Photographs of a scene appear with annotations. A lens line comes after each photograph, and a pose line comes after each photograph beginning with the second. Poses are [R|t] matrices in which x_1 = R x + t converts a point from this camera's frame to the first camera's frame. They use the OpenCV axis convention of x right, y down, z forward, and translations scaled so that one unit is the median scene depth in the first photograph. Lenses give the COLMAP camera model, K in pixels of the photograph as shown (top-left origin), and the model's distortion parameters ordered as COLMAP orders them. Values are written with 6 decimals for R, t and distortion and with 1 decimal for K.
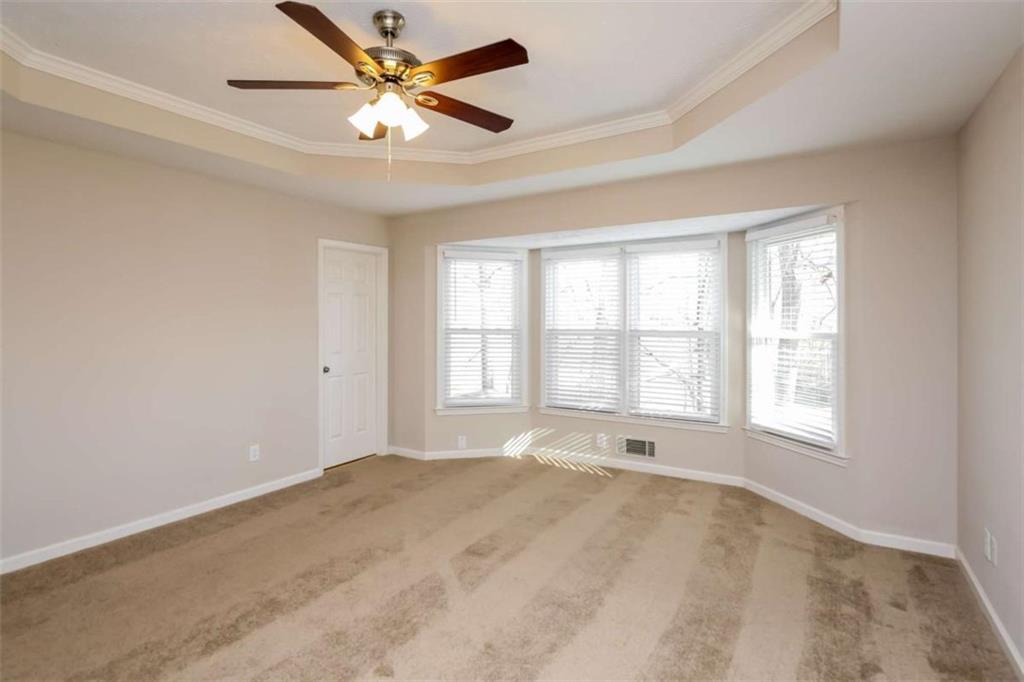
lens RADIAL K [[511.2, 0, 512.7], [0, 511.2, 319.5], [0, 0, 1]] dist [0.039291, -0.000306]
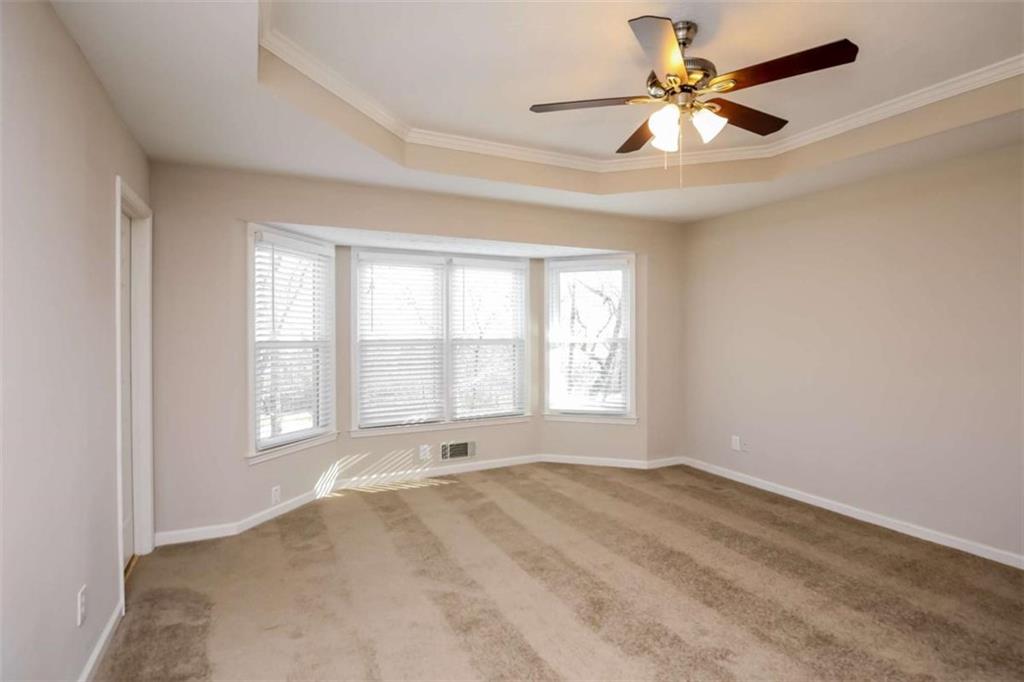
lens RADIAL K [[512.1, 0, 511.6], [0, 512.1, 333.5], [0, 0, 1]] dist [-0.000137, -0.000278]
pose [[0.532348, -0.005373, 0.846509, -0.591960], [0.000906, 0.999983, 0.005777, 0.003424], [-0.846525, -0.002308, 0.532343, 0.353384]]
